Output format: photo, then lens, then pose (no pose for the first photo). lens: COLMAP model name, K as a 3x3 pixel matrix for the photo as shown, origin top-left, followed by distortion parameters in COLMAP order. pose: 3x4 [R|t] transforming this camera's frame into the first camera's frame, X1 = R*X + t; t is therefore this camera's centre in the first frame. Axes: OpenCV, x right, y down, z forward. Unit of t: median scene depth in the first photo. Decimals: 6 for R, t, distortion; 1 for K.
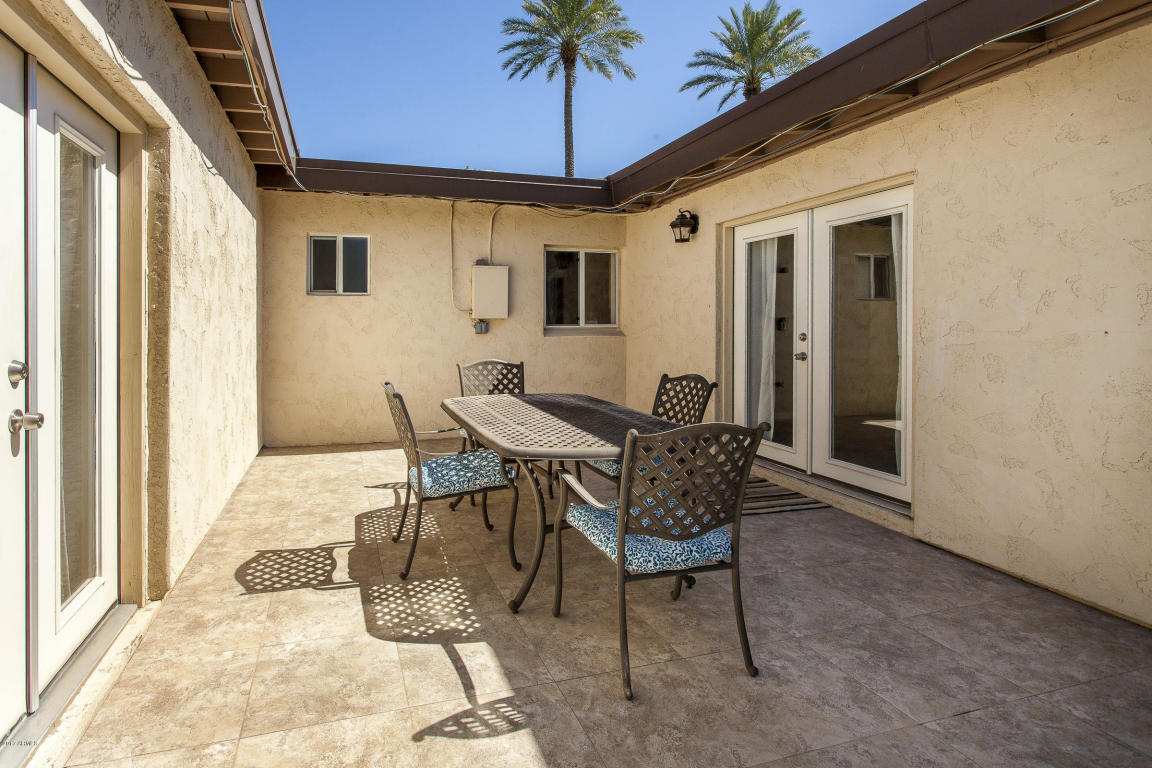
lens RADIAL K [[580.5, 0, 517.5], [0, 580.5, 325.8], [0, 0, 1]] dist [-0.011764, 0.001736]
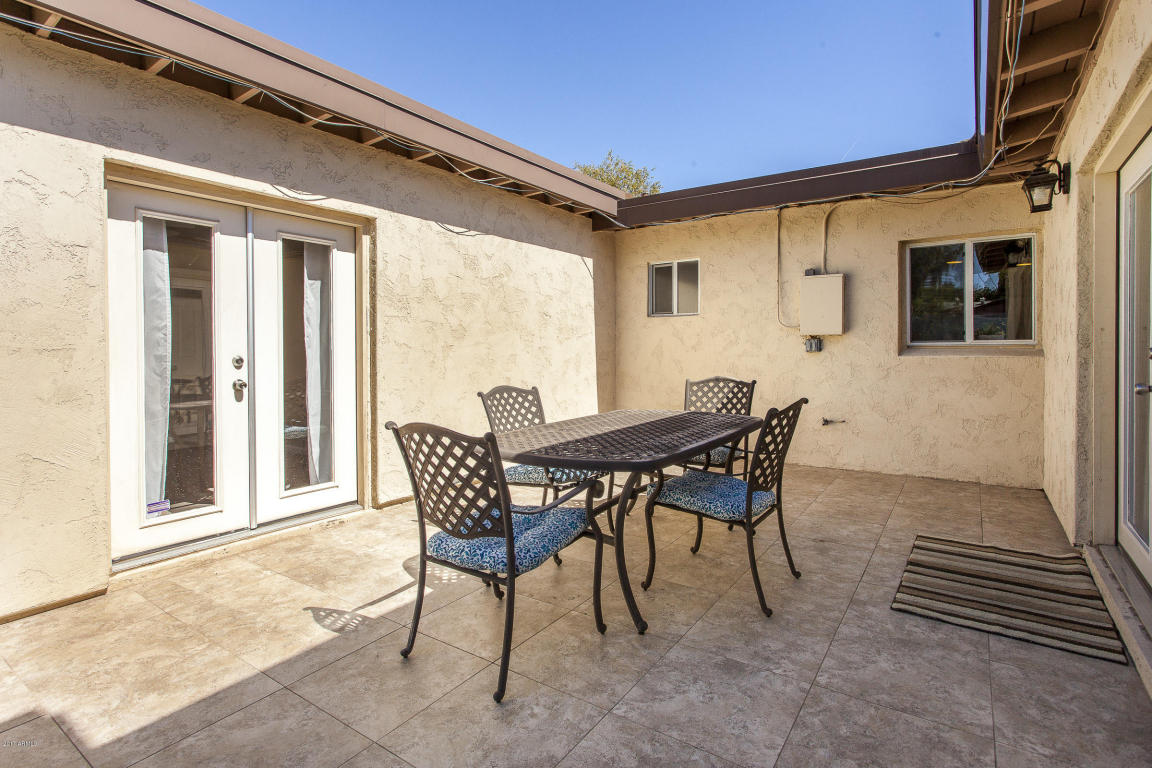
lens RADIAL K [[580.5, 0, 602.6], [0, 580.5, 356.1], [0, 0, 1]] dist [-0.011764, 0.001736]
pose [[0.640216, 0.008140, -0.768152, 0.453981], [0.000956, 0.999935, 0.011393, 0.010885], [0.768194, -0.008028, 0.640166, 0.193707]]
